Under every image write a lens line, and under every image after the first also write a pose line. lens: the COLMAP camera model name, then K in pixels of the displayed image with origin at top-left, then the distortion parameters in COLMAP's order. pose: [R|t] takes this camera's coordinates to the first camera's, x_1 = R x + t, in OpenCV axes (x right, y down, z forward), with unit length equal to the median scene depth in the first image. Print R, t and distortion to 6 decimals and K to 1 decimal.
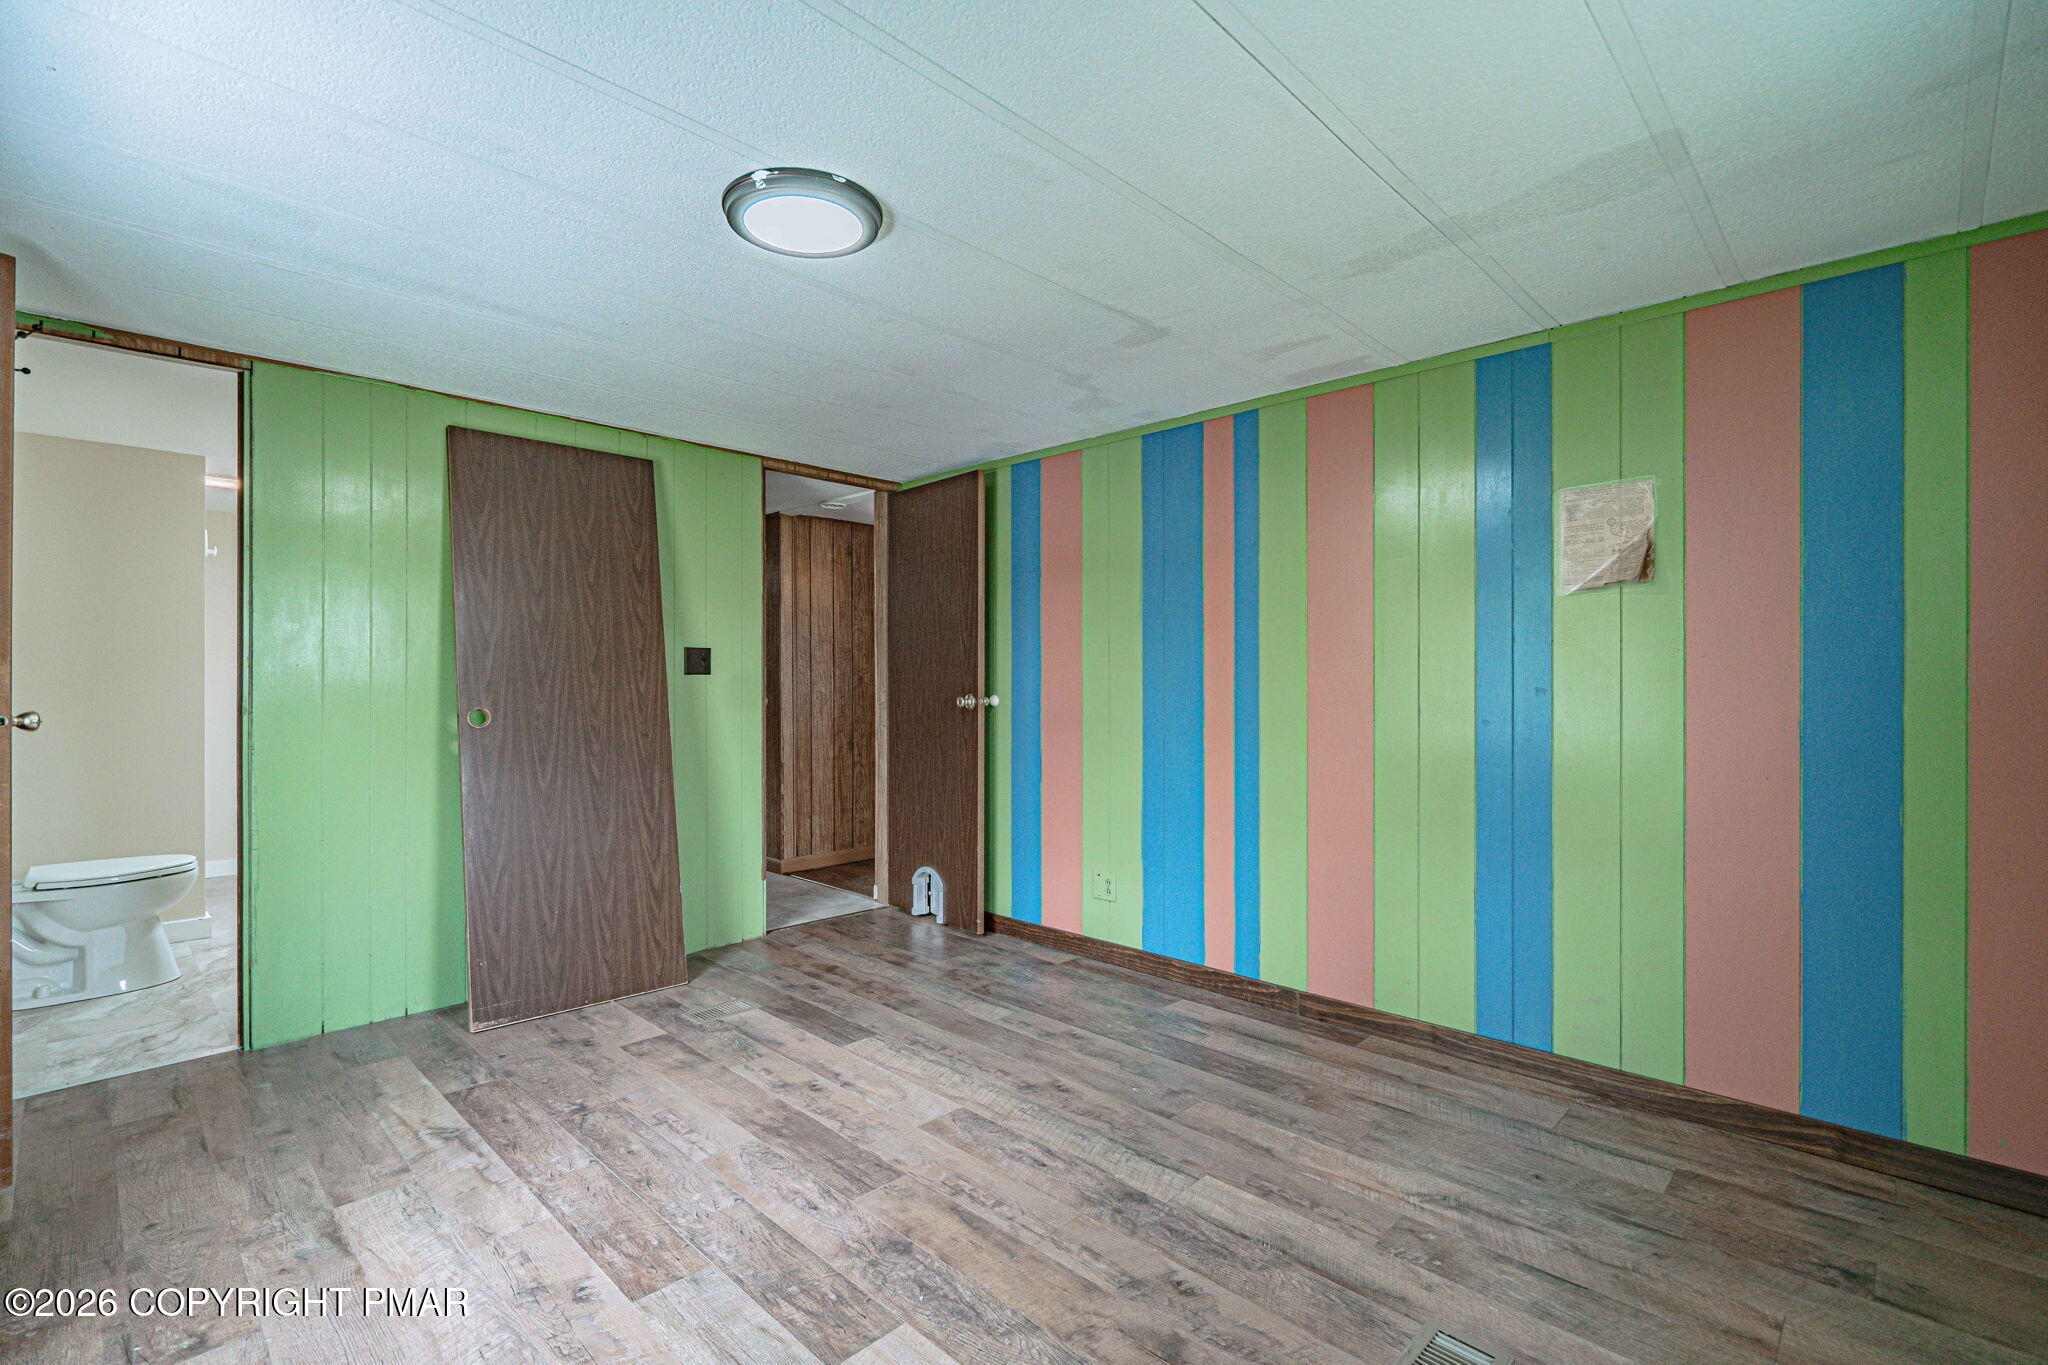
lens RADIAL K [[930.5, 0, 1008.7], [0, 930.5, 683.9], [0, 0, 1]] dist [0.000731, 0.000650]
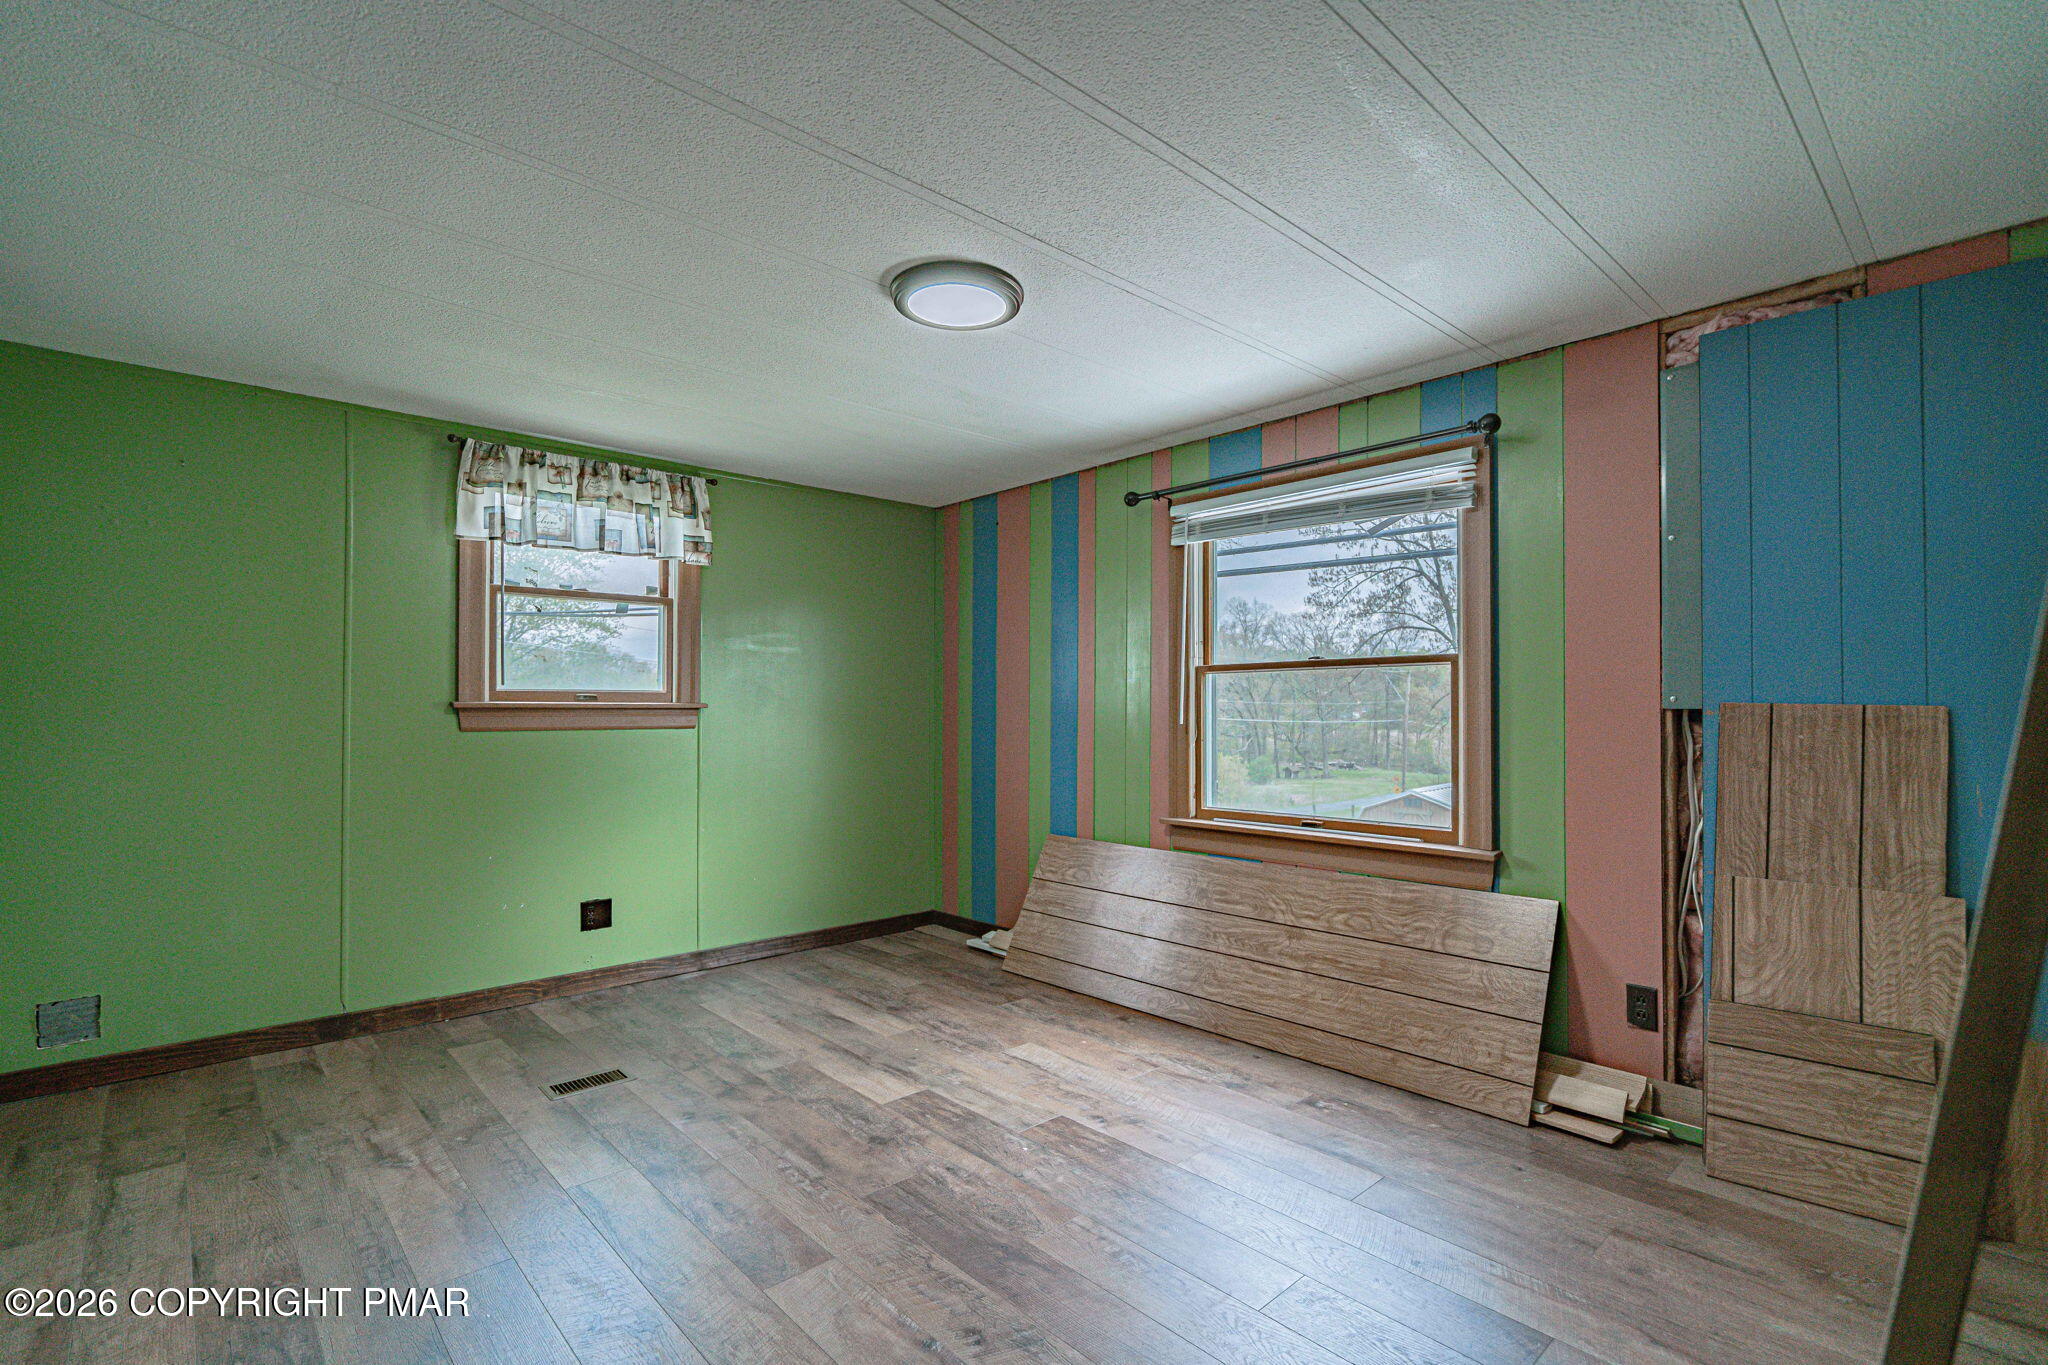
lens RADIAL K [[930.5, 0, 1008.7], [0, 930.5, 683.9], [0, 0, 1]] dist [0.000731, 0.000650]
pose [[-0.998058, 0.001974, 0.062262, -0.352438], [0.000601, 0.999756, -0.022062, 0.006797], [-0.062291, -0.021982, -0.997816, 2.130324]]
